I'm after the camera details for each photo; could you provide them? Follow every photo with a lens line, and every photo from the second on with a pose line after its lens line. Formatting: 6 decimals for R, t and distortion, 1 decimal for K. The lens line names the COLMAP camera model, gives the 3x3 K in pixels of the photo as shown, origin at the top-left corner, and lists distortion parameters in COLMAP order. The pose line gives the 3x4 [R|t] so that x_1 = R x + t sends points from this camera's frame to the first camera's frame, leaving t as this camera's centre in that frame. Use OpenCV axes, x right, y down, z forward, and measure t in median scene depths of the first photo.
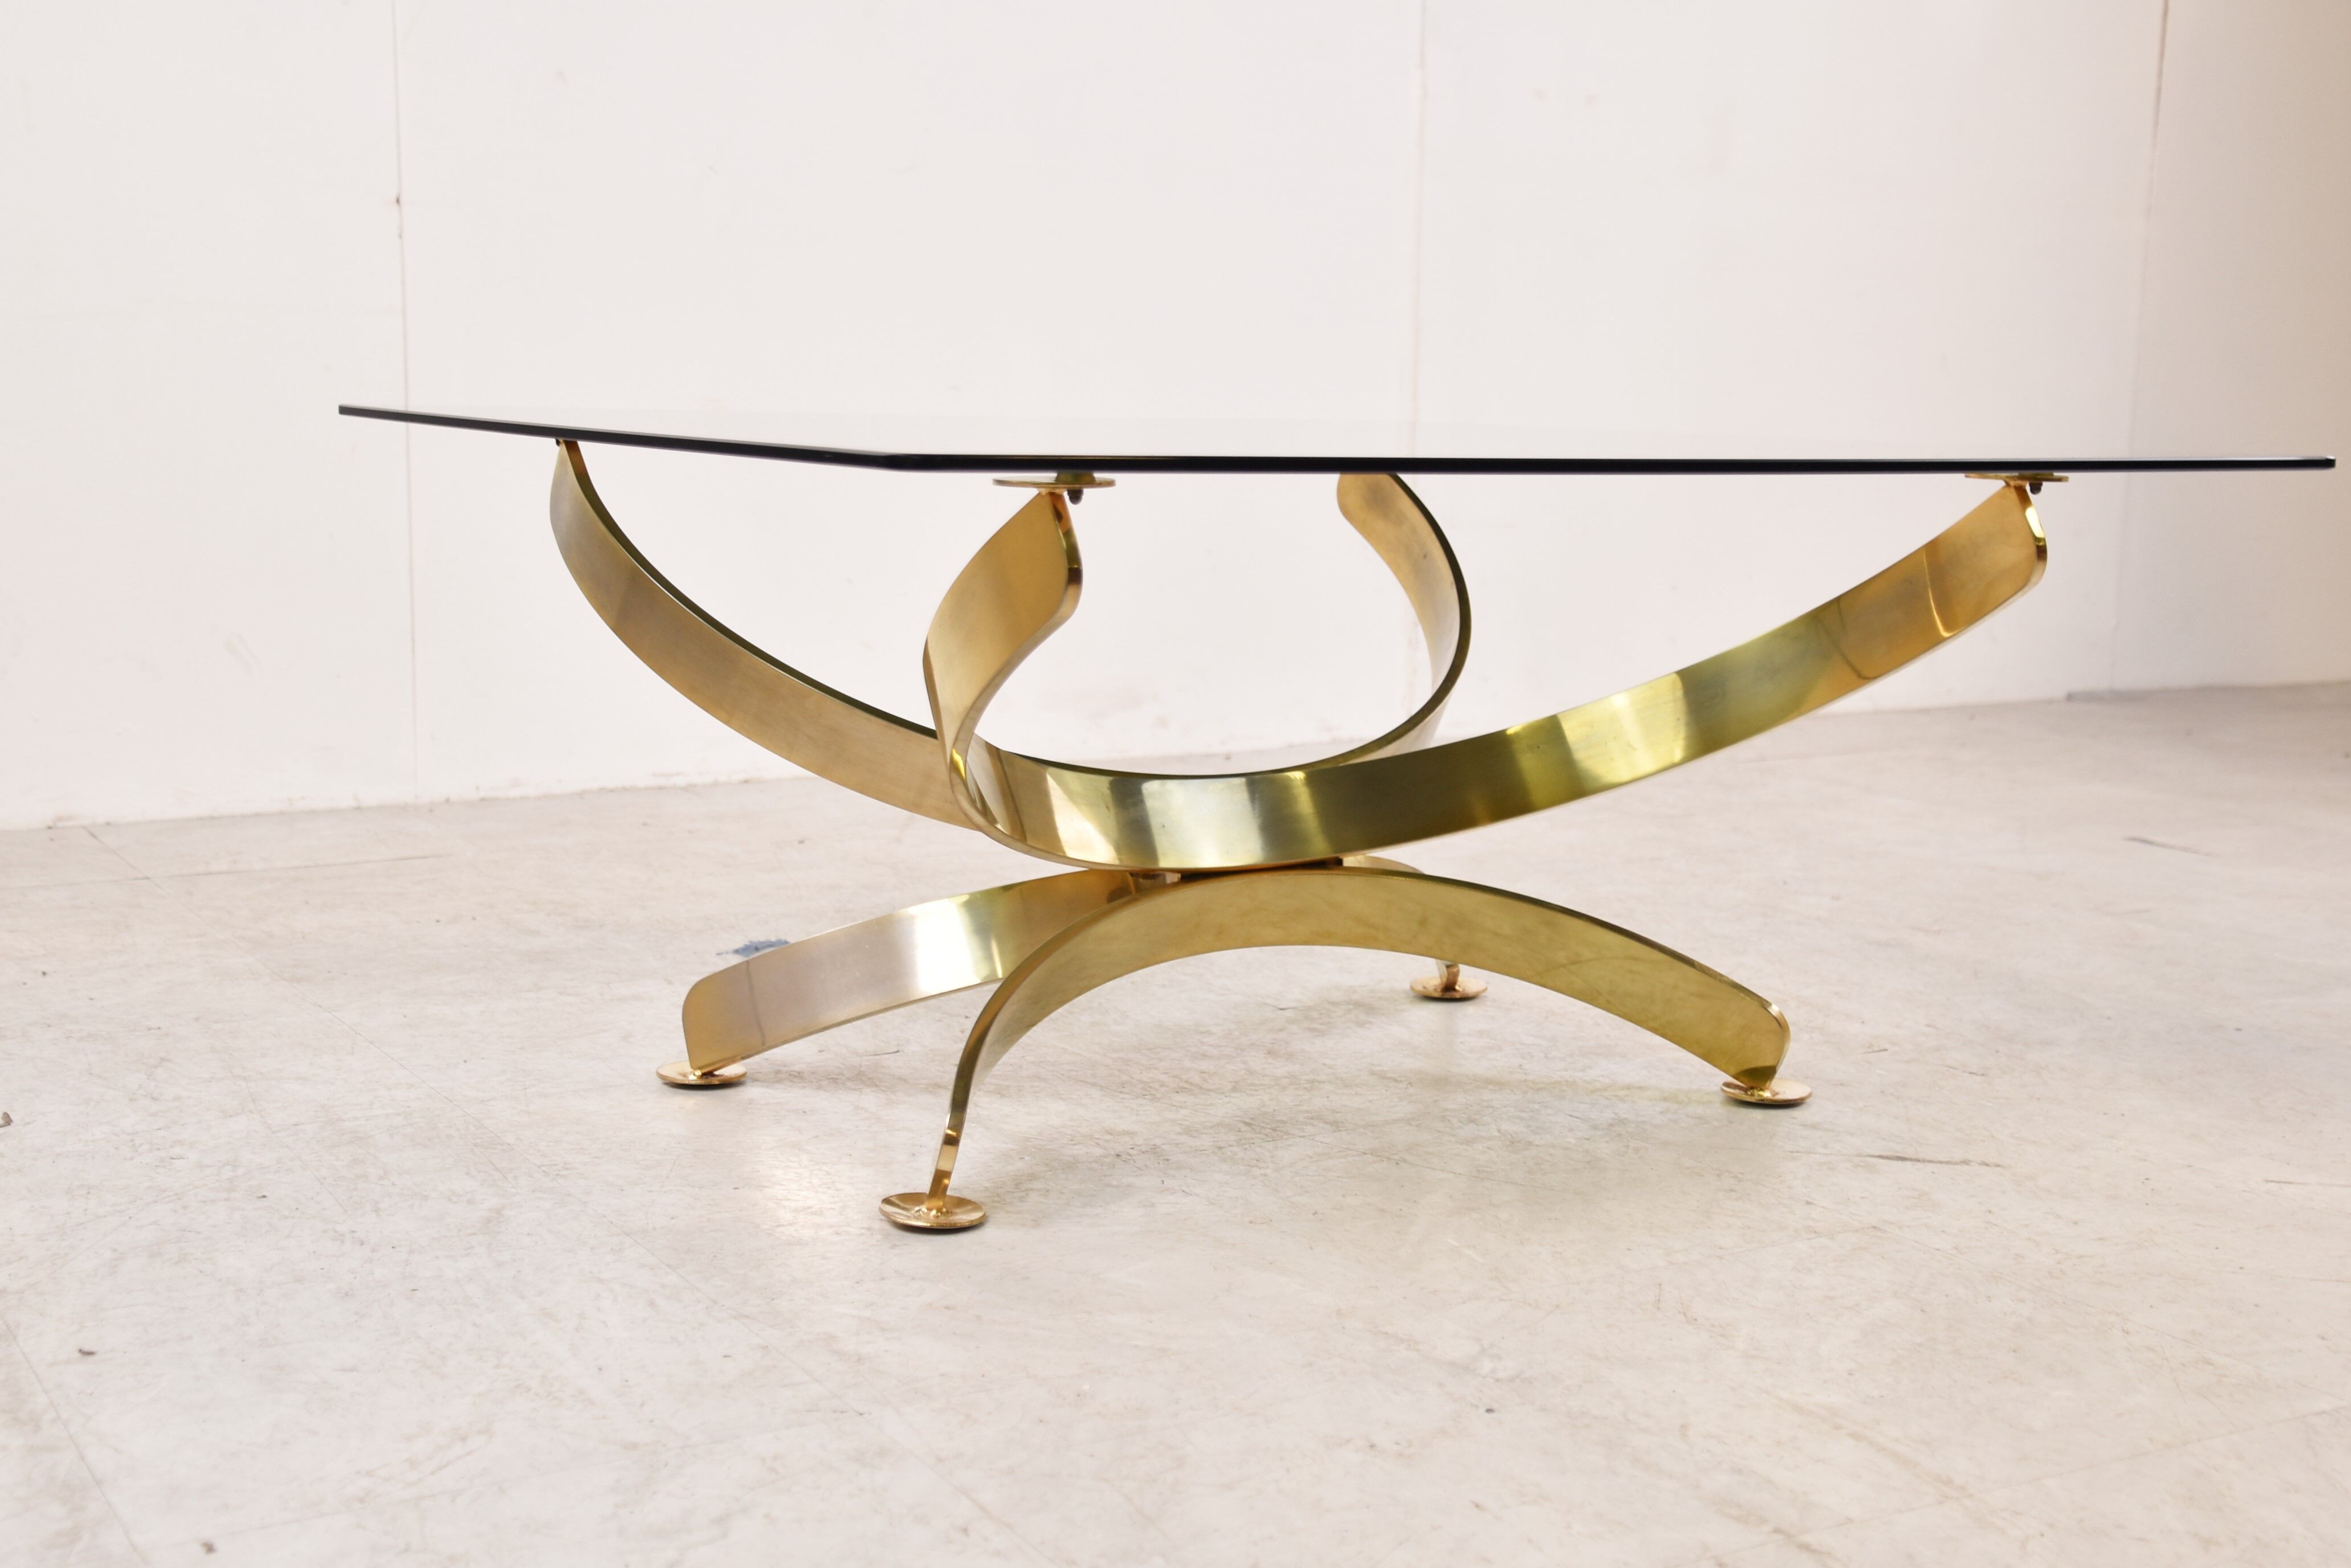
lens RADIAL K [[2899.9, 0, 1175.5], [0, 2899.9, 784.0], [0, 0, 1]] dist [0.023063, 0.194077]
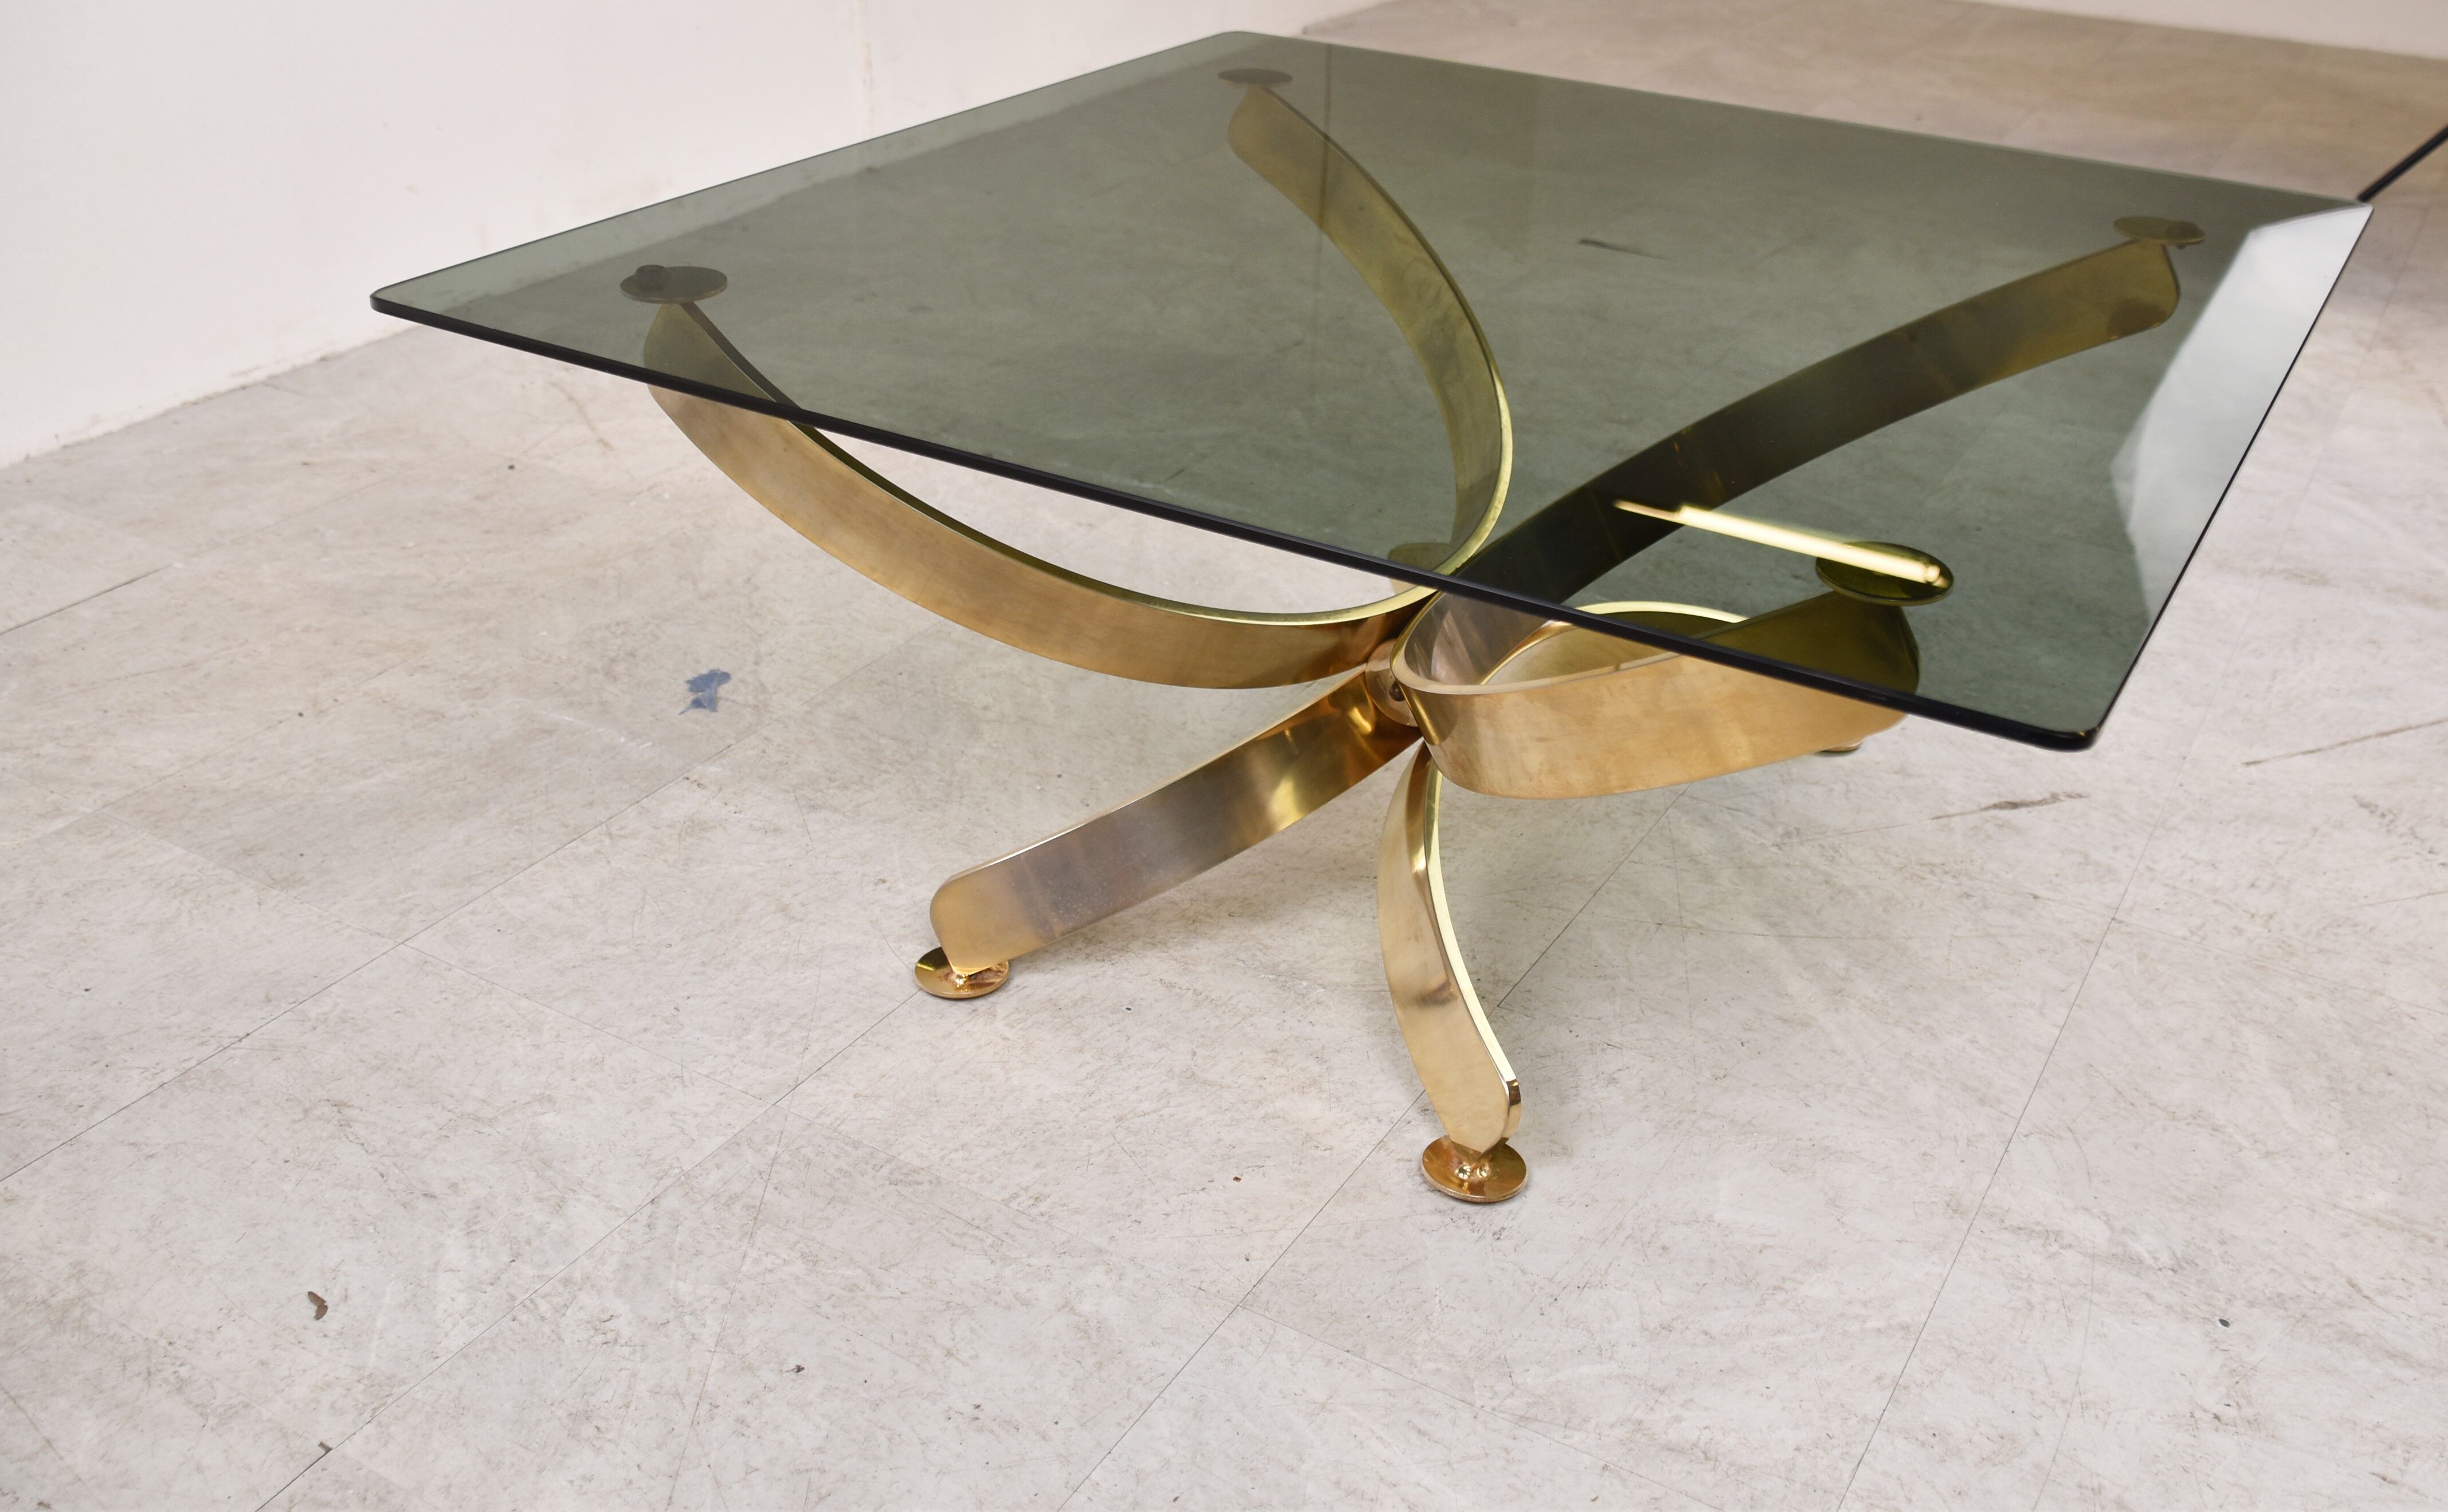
lens RADIAL K [[2301.7, 0, 1293.7], [0, 2301.7, 657.2], [0, 0, 1]] dist [-0.104175, 0.129090]
pose [[0.868724, -0.213881, 0.446737, -0.383088], [0.055736, 0.938443, 0.340909, -0.245233], [-0.492151, -0.271257, 0.827168, 0.362667]]
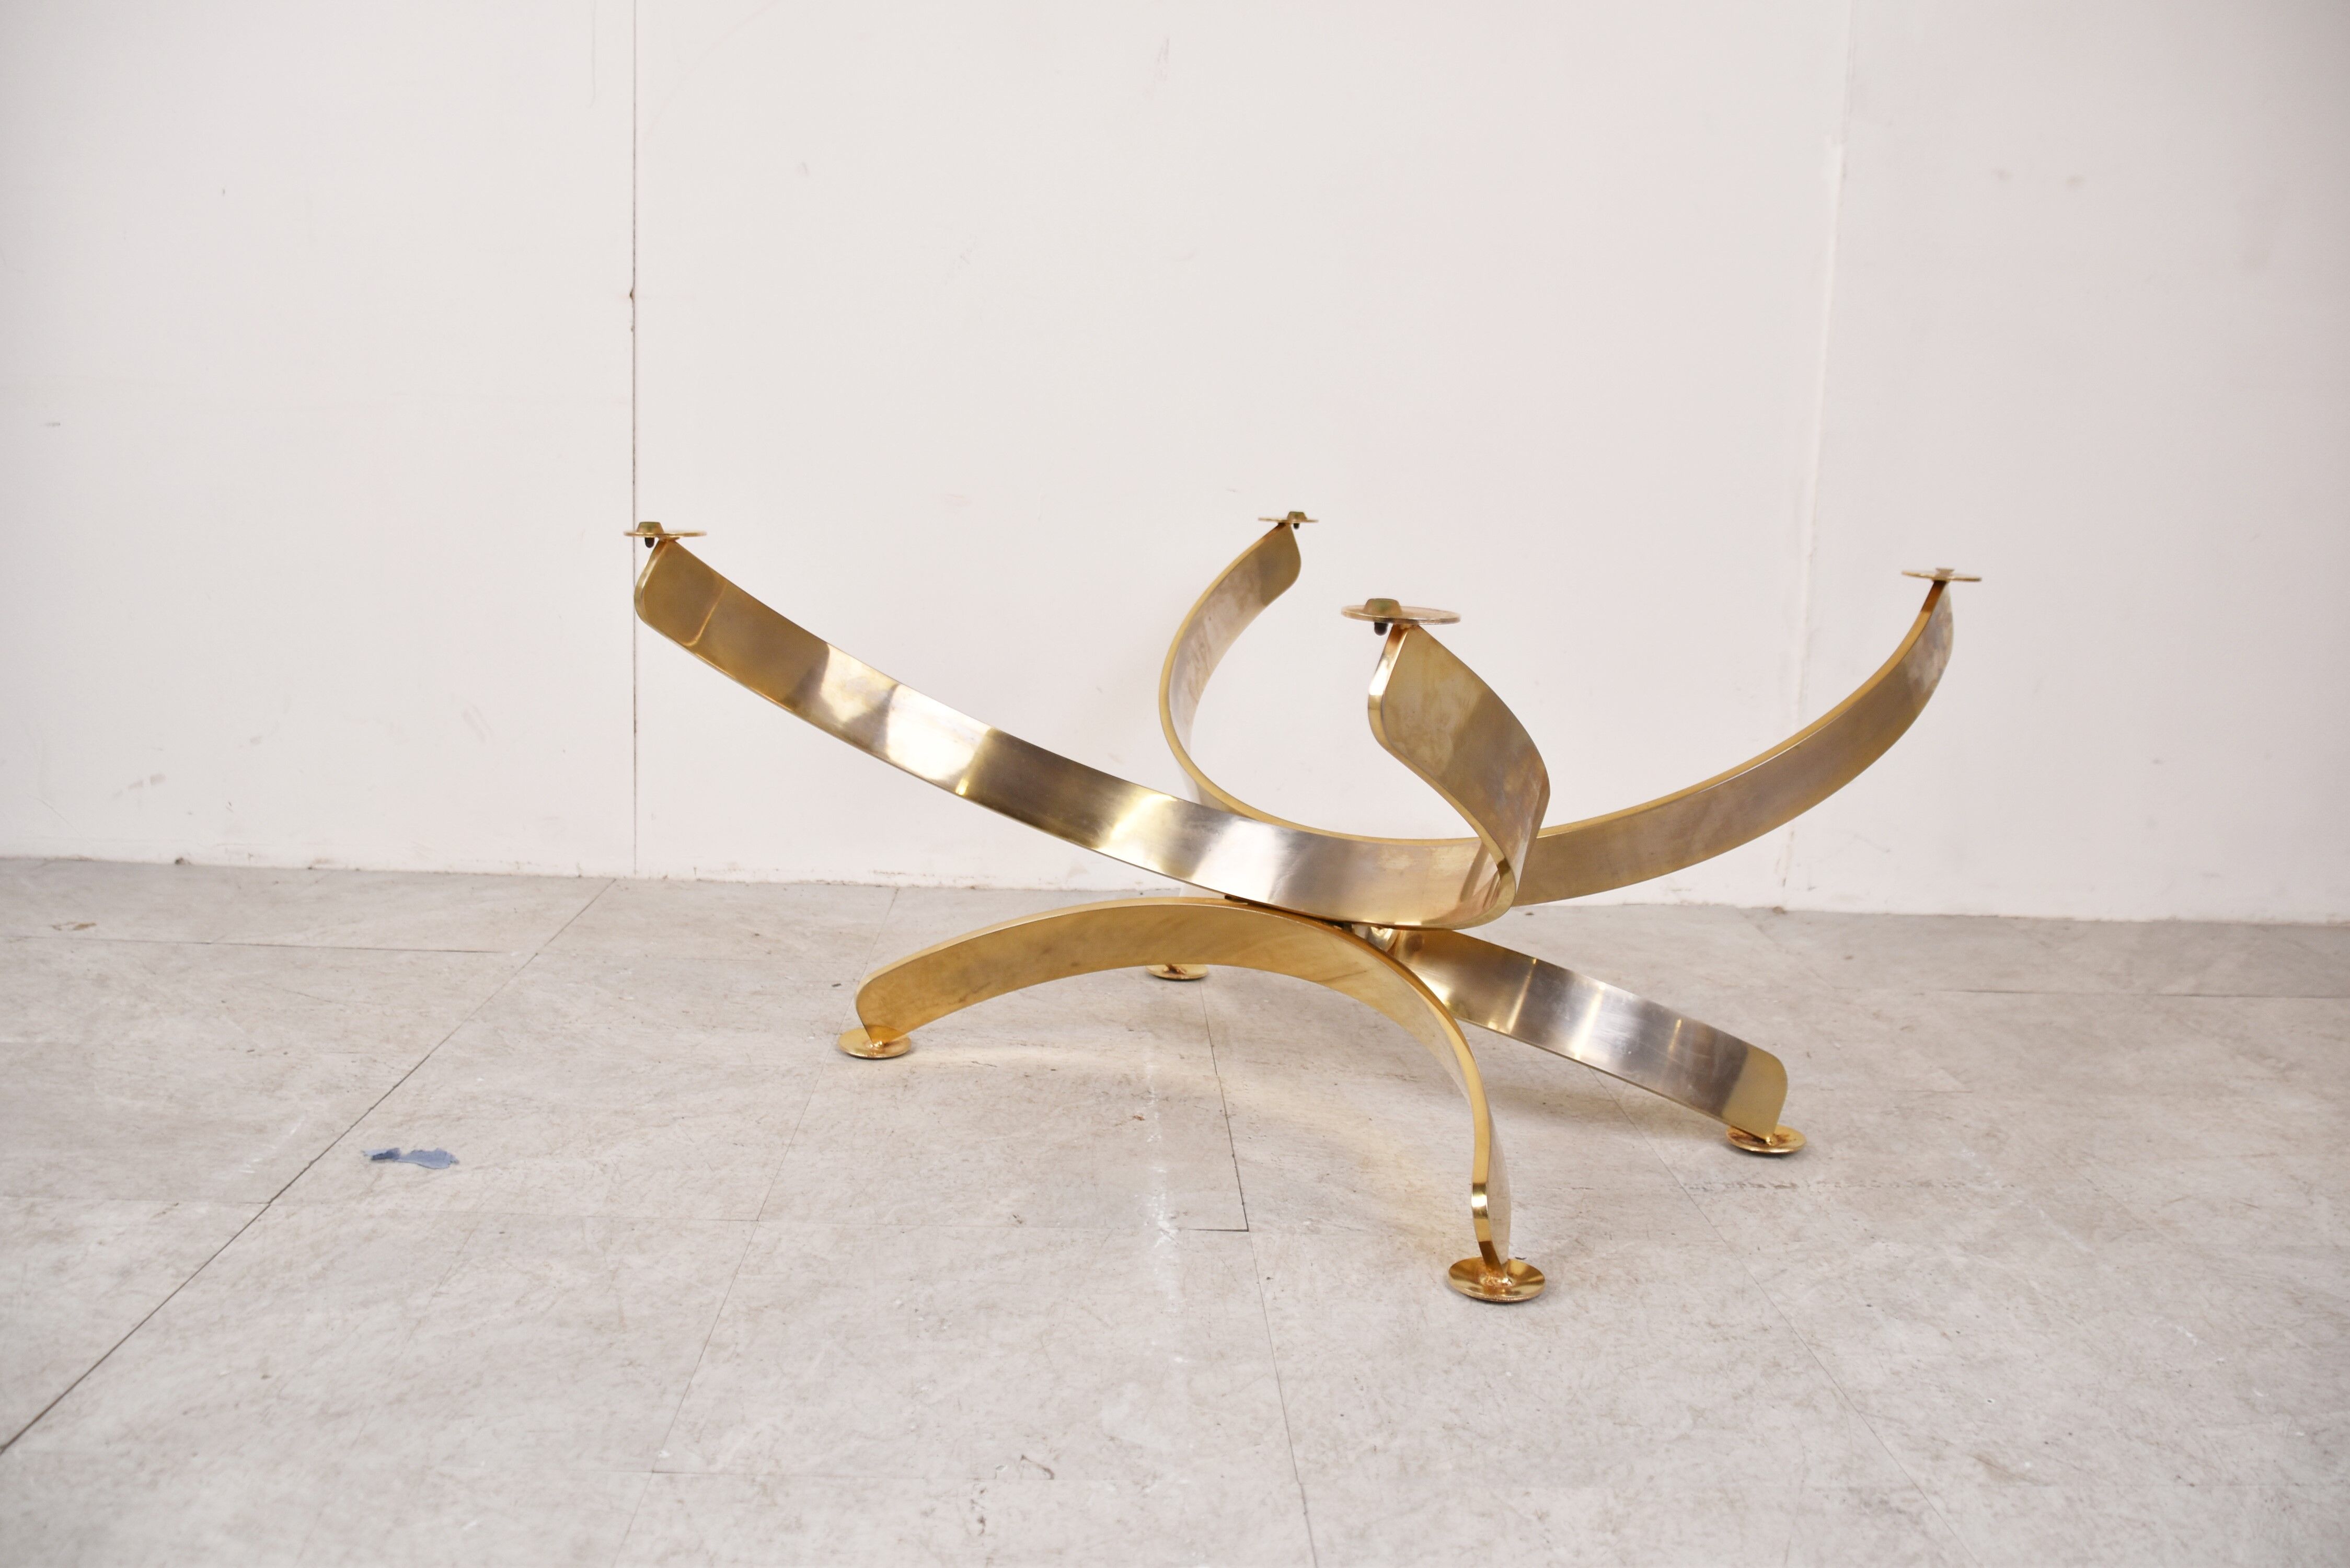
lens RADIAL K [[1966.7, 0, 1178.2], [0, 1966.7, 782.2], [0, 0, 1]] dist [-0.118664, 0.088624]
pose [[0.882541, 0.099445, -0.459600, 0.363894], [-0.092839, 0.994993, 0.037017, -0.114909], [0.460980, 0.010000, 0.887354, 0.766142]]
